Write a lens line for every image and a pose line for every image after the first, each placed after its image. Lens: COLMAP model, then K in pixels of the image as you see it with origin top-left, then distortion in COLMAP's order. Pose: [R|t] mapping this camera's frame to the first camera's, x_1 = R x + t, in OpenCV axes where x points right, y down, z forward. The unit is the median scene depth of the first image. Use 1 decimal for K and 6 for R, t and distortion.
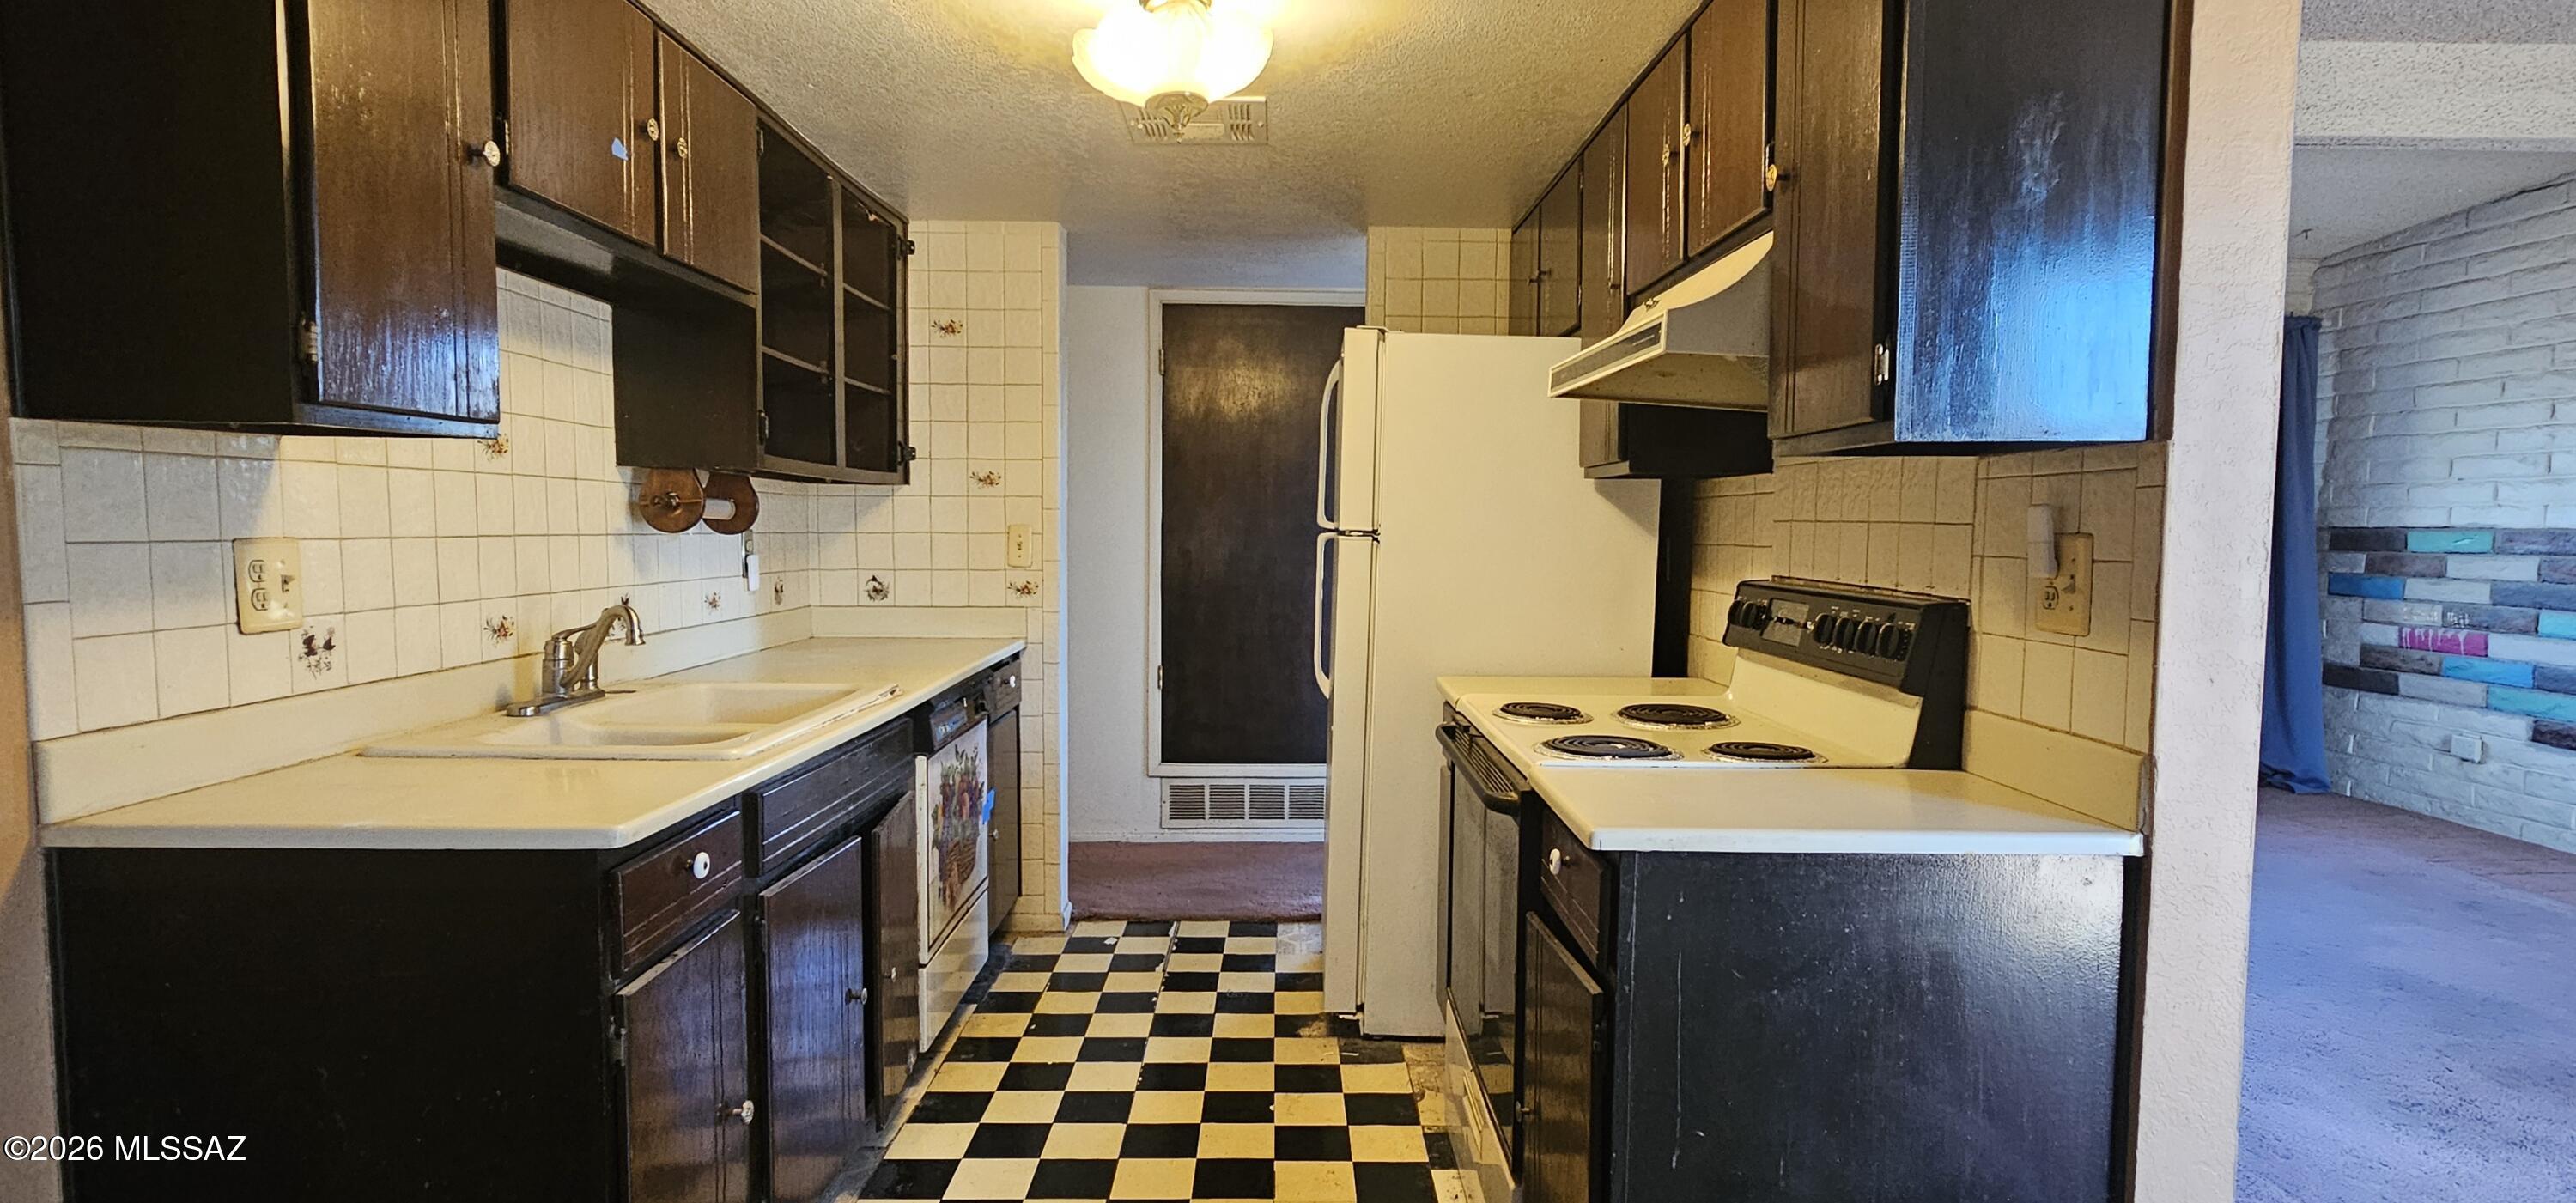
lens RADIAL K [[1295.8, 0, 1285.4], [0, 1295.8, 614.8], [0, 0, 1]] dist [0.000779, 0.000176]
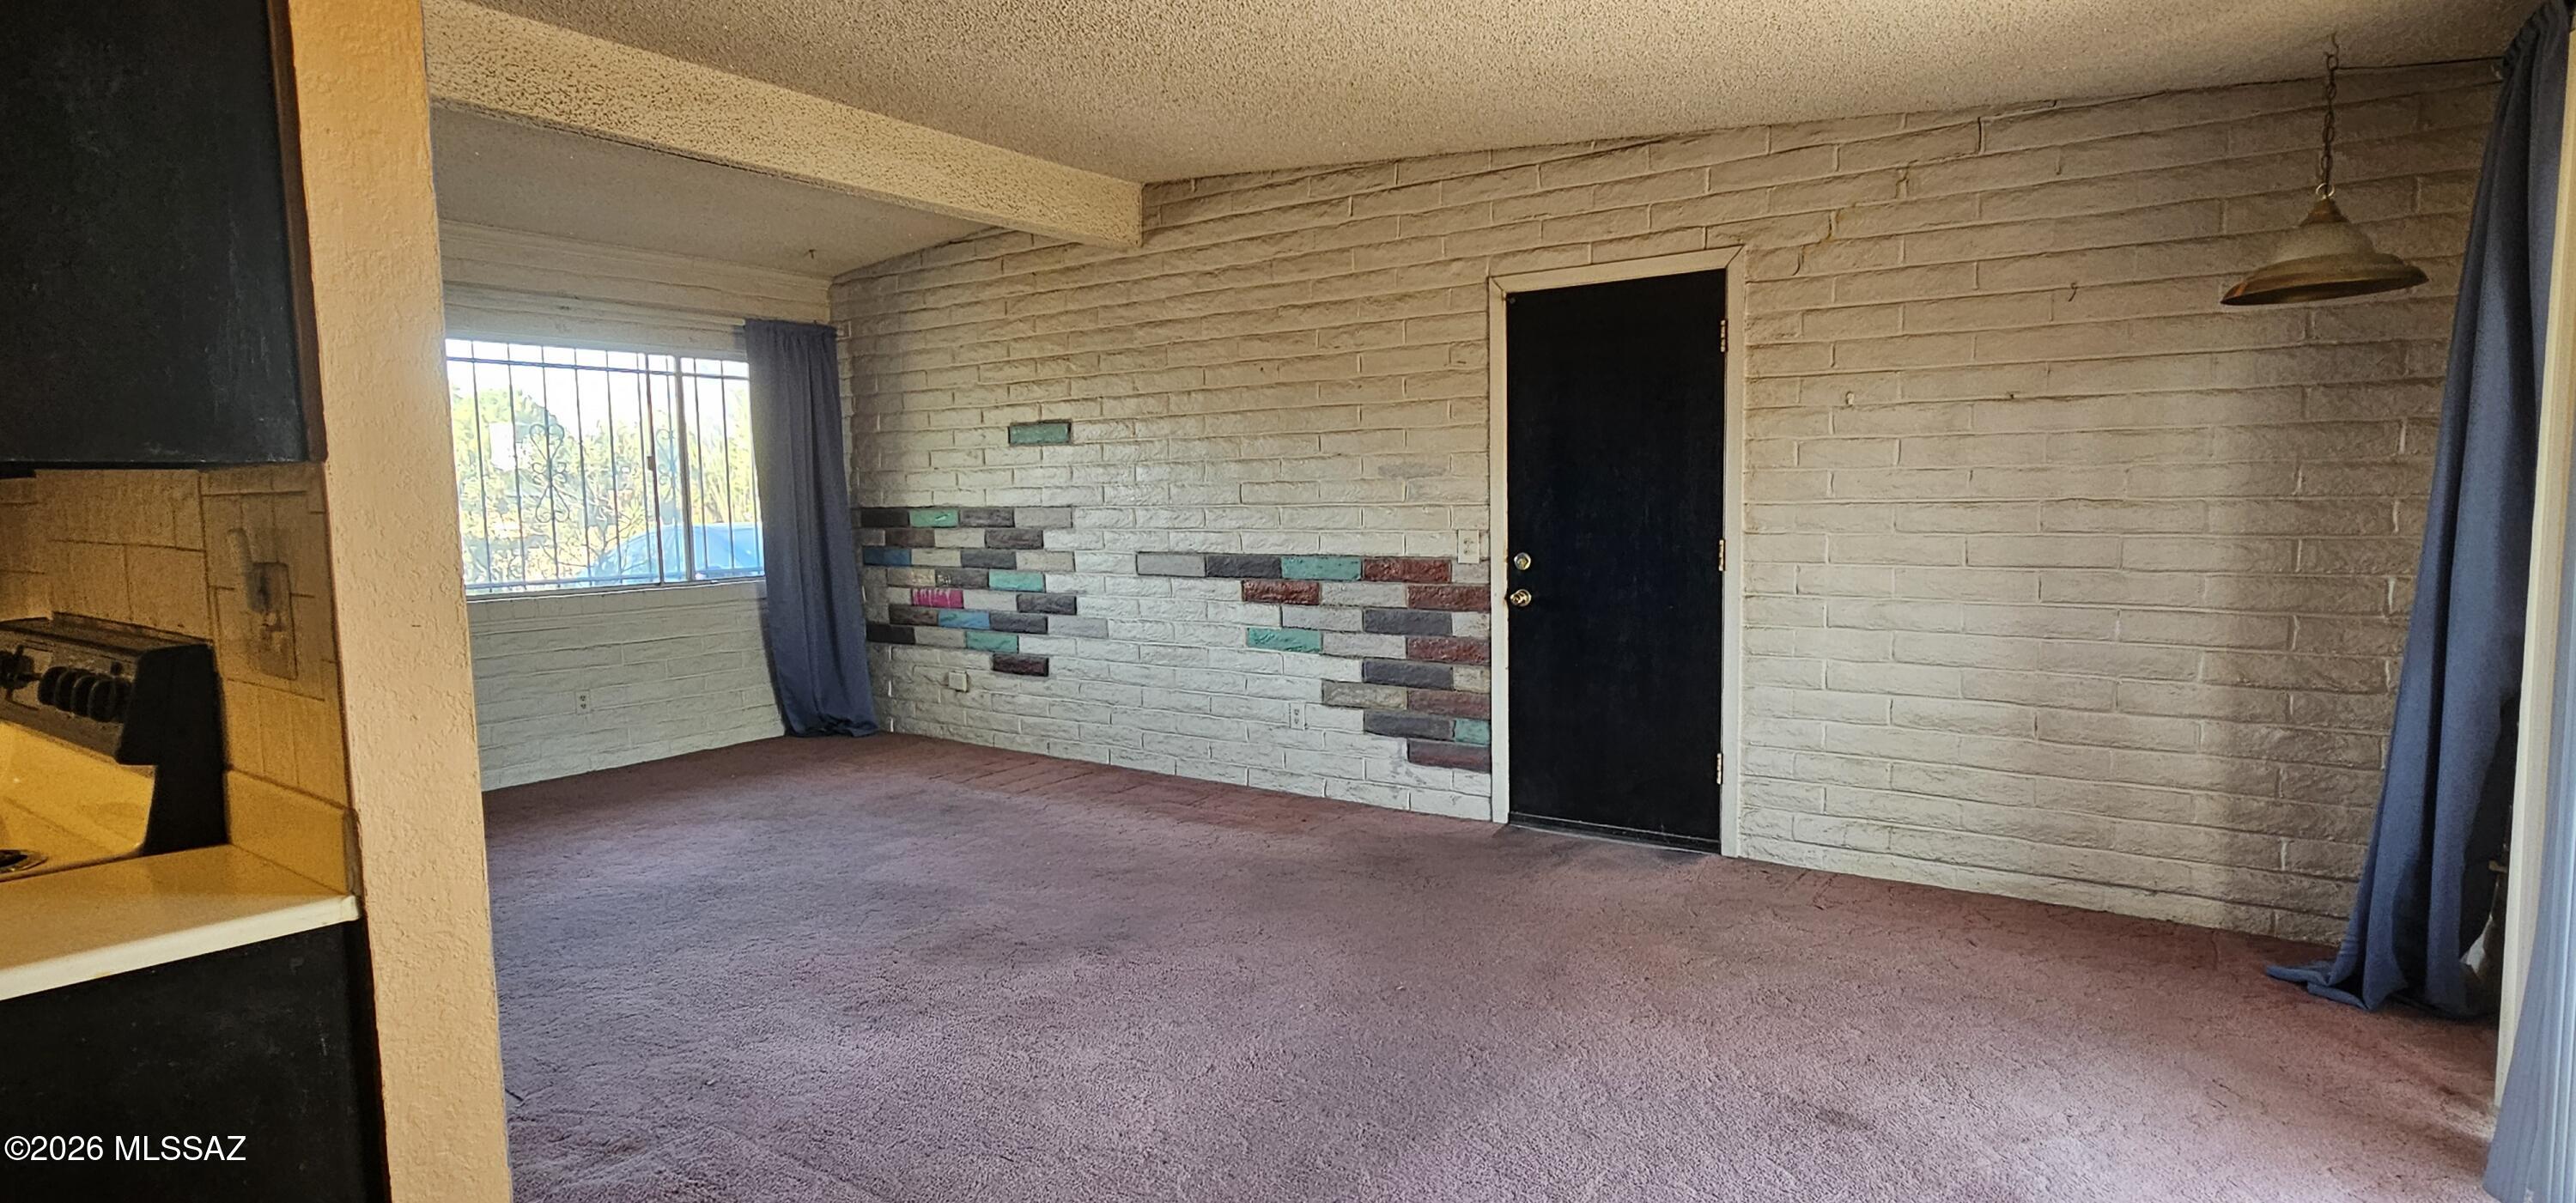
lens RADIAL K [[1295.8, 0, 1312.5], [0, 1295.8, 611.8], [0, 0, 1]] dist [0.000779, 0.000176]
pose [[0.582754, -0.088293, 0.807838, 0.097115], [0.074902, 0.995684, 0.054792, -0.008006], [-0.809190, 0.028578, 0.586852, -0.023448]]
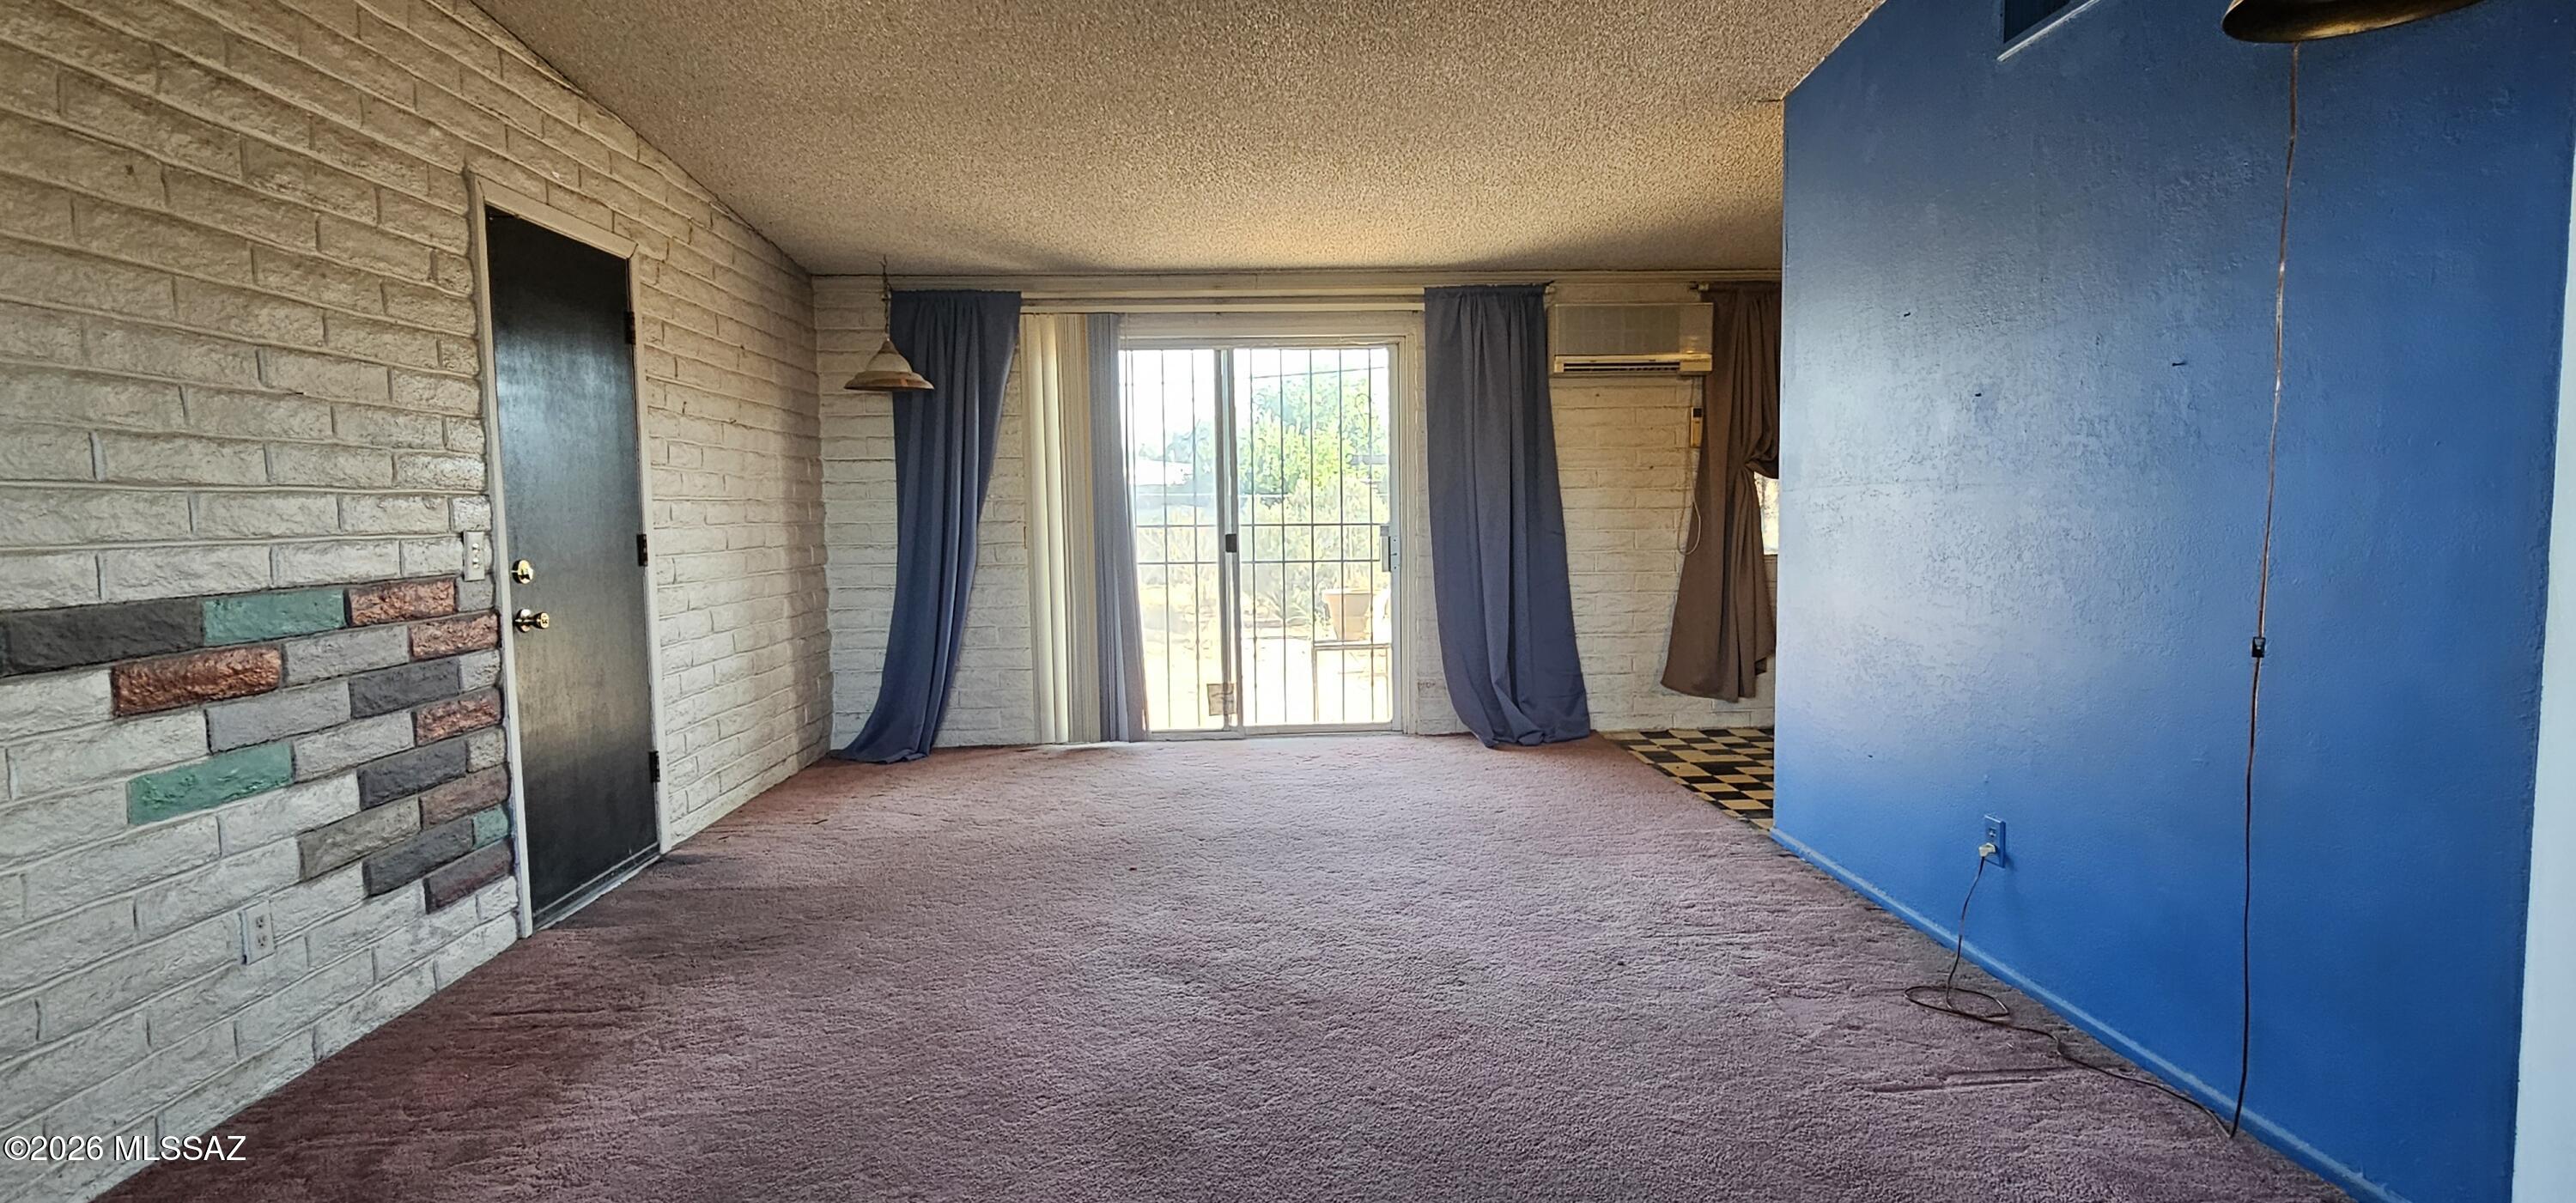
lens RADIAL K [[1295.8, 0, 1294.9], [0, 1295.8, 609.5], [0, 0, 1]] dist [0.000779, 0.000176]
pose [[-0.999445, 0.008947, -0.032076, 0.538129], [0.004116, 0.989035, 0.147627, -0.061646], [0.033045, 0.147413, -0.988523, 1.079484]]
